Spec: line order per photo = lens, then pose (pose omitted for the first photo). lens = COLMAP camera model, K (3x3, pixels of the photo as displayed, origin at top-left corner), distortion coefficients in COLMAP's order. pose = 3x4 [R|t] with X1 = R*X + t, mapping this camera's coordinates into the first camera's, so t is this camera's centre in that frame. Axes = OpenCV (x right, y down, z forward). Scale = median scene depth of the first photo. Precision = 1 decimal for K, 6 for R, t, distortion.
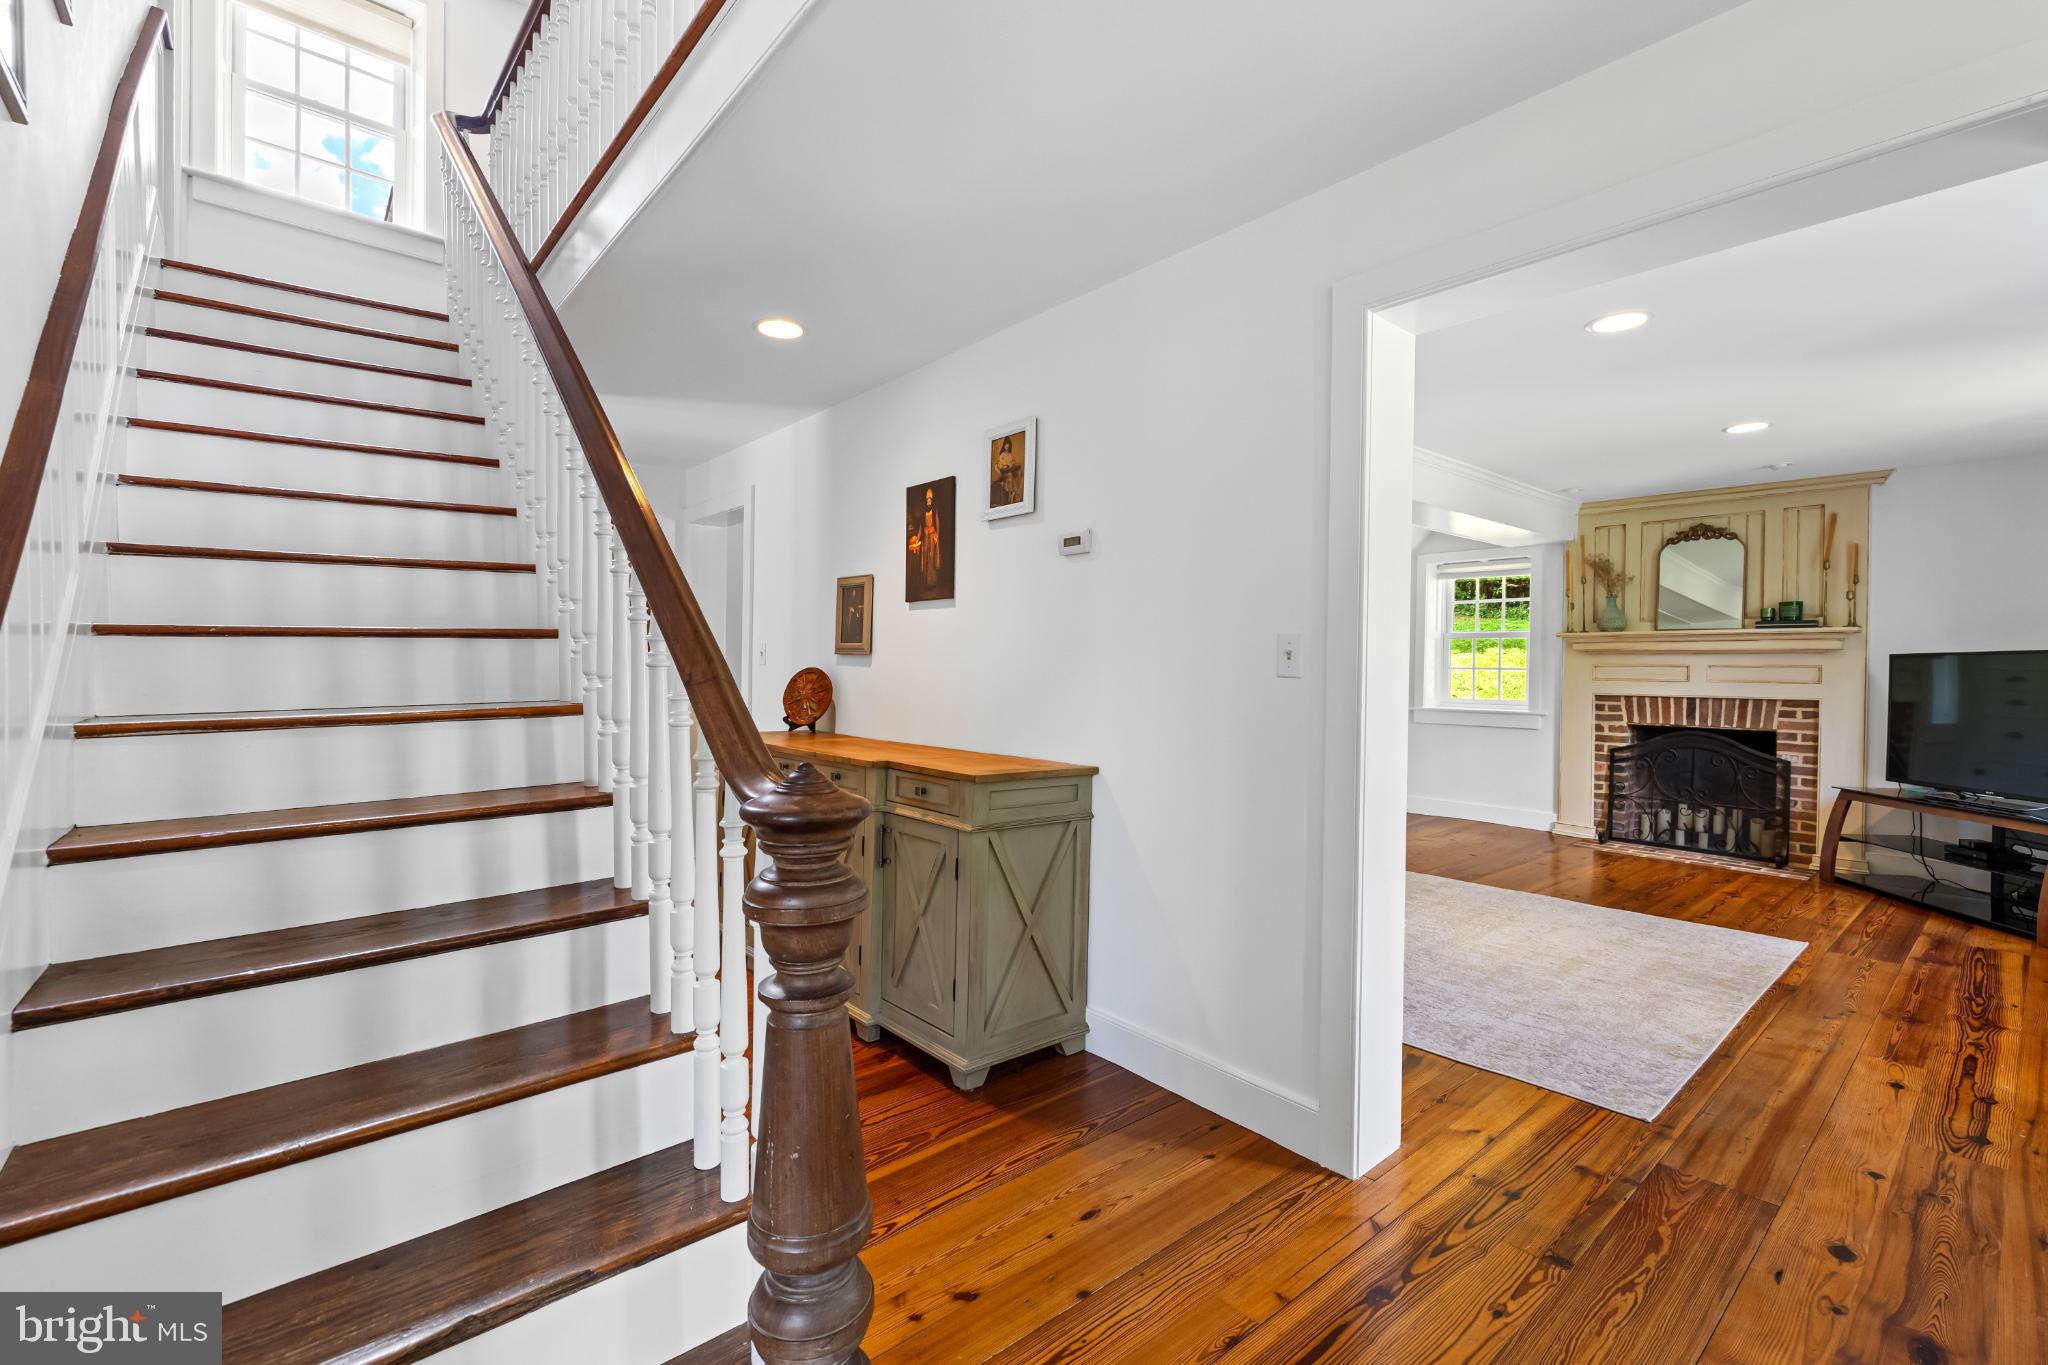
lens RADIAL K [[859.7, 0, 1038.5], [0, 859.7, 683.7], [0, 0, 1]] dist [0.000670, -0.001314]
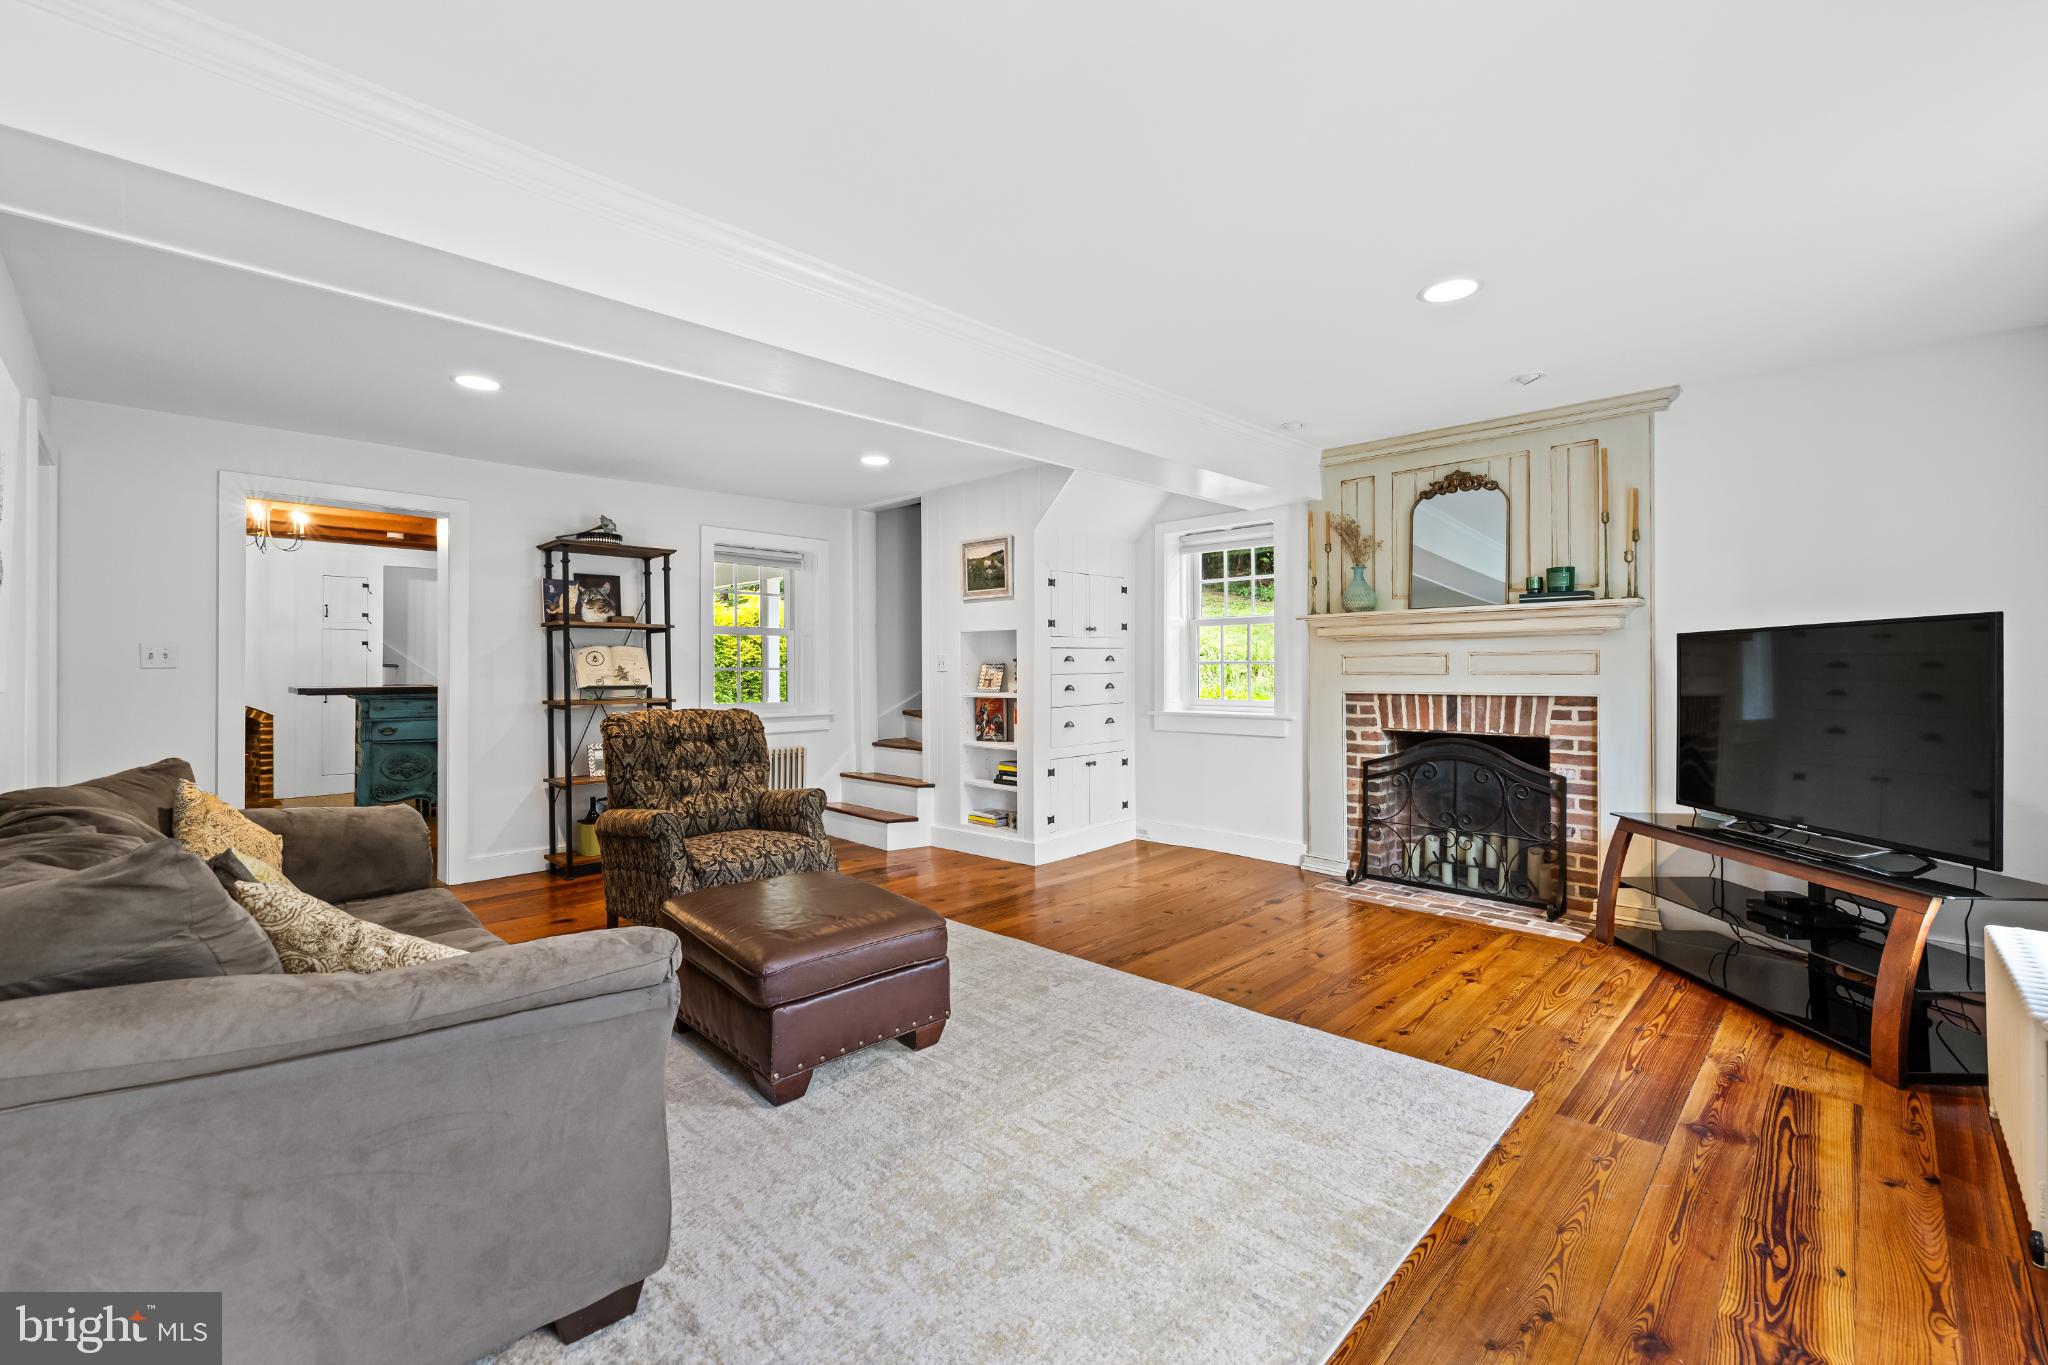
lens RADIAL K [[859.7, 0, 1009.5], [0, 859.7, 676.9], [0, 0, 1]] dist [0.000670, -0.001314]
pose [[0.996590, -0.015396, 0.081066, 0.322406], [0.016188, 0.999827, -0.009121, 0.000587], [-0.080911, 0.010402, 0.996667, 0.278756]]
